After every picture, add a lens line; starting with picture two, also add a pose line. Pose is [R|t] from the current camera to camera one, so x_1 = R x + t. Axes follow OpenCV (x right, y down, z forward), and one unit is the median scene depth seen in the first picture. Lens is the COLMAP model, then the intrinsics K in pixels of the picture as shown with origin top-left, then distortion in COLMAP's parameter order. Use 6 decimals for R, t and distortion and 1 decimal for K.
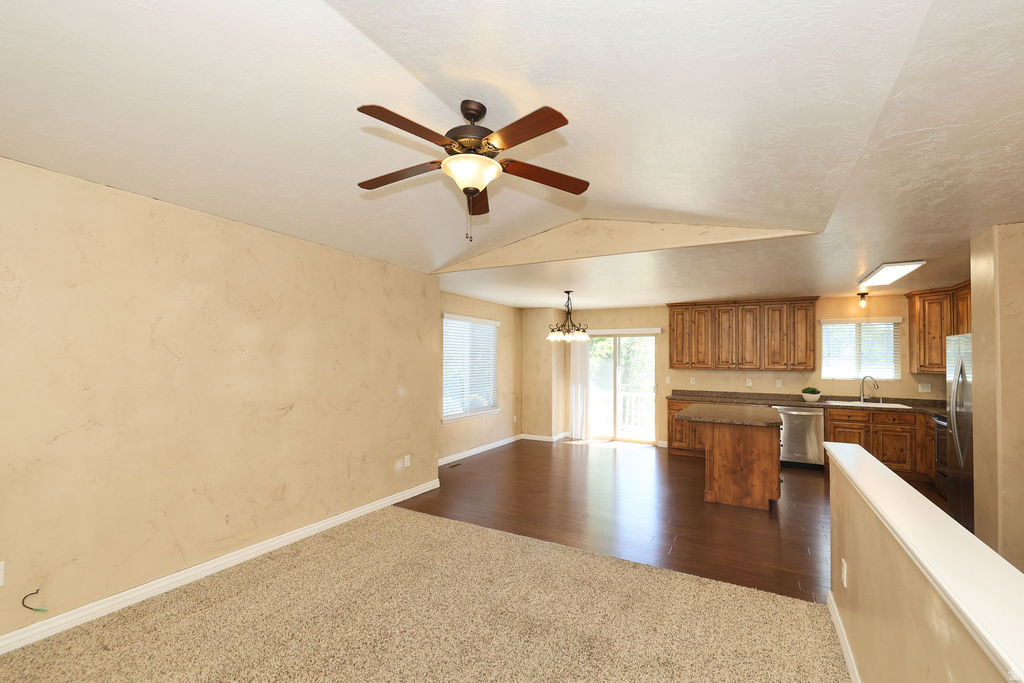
lens RADIAL K [[430.5, 0, 512.9], [0, 430.5, 351.6], [0, 0, 1]] dist [-0.000928, -0.000031]
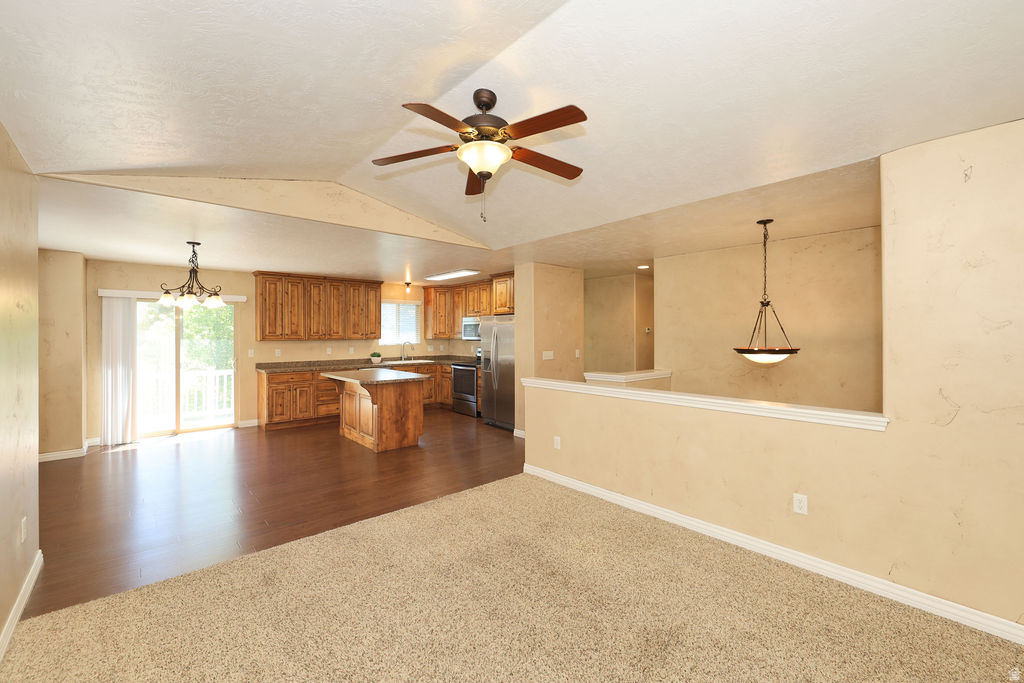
lens RADIAL K [[429.3, 0, 512.2], [0, 429.3, 334.2], [0, 0, 1]] dist [-0.000349, -0.000064]
pose [[0.344012, -0.014060, 0.938860, -0.363492], [-0.011655, 0.999747, 0.019243, 0.001300], [-0.938893, -0.017562, 0.343761, 0.188306]]
